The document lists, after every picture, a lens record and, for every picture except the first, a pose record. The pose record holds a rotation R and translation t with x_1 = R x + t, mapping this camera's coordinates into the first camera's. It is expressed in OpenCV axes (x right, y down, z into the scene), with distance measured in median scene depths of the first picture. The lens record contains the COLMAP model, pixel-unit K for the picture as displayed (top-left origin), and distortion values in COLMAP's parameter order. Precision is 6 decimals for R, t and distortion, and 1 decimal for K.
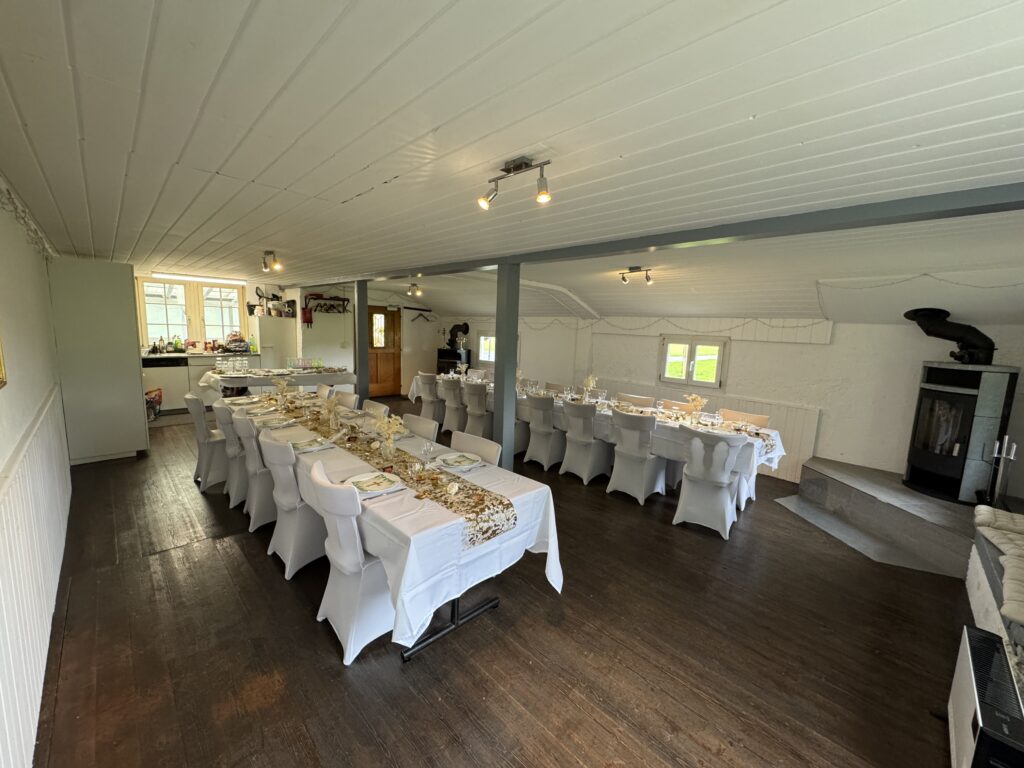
lens RADIAL K [[407.2, 0, 512.6], [0, 407.2, 382.6], [0, 0, 1]] dist [-0.003808, -0.000551]
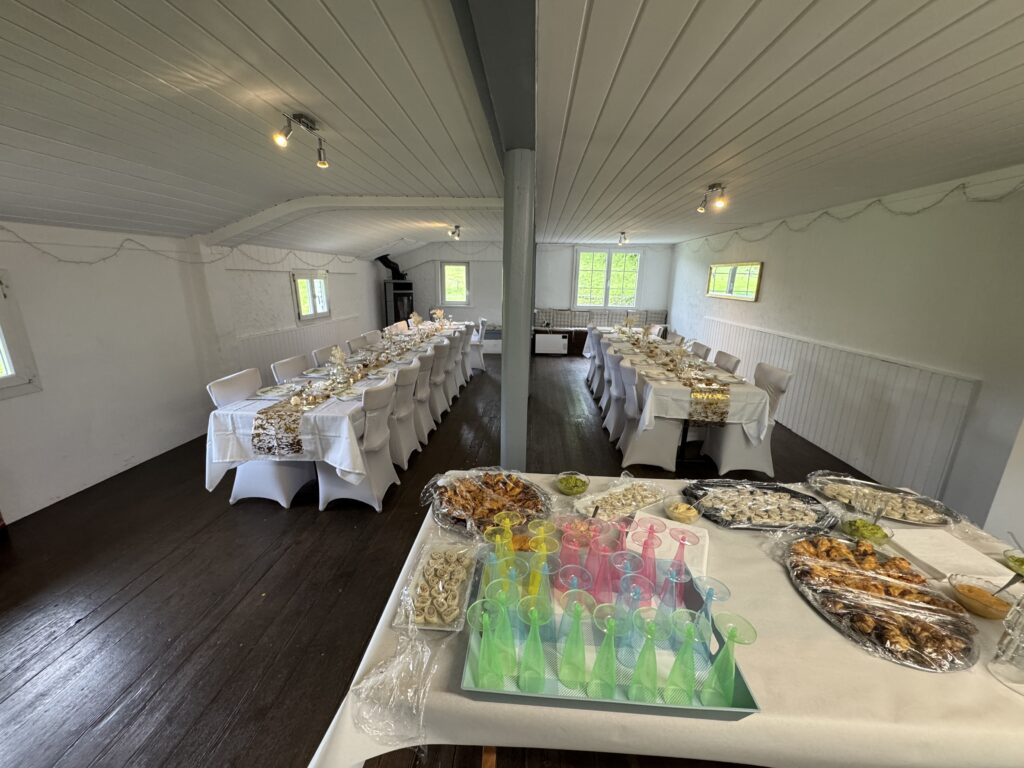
lens RADIAL K [[407.2, 0, 510.6], [0, 407.2, 384.7], [0, 0, 1]] dist [-0.003808, -0.000551]
pose [[-0.668581, -0.232700, 0.706293, -0.674900], [0.060936, 0.929442, 0.363903, -0.184240], [-0.741139, 0.286337, -0.607227, 1.299423]]
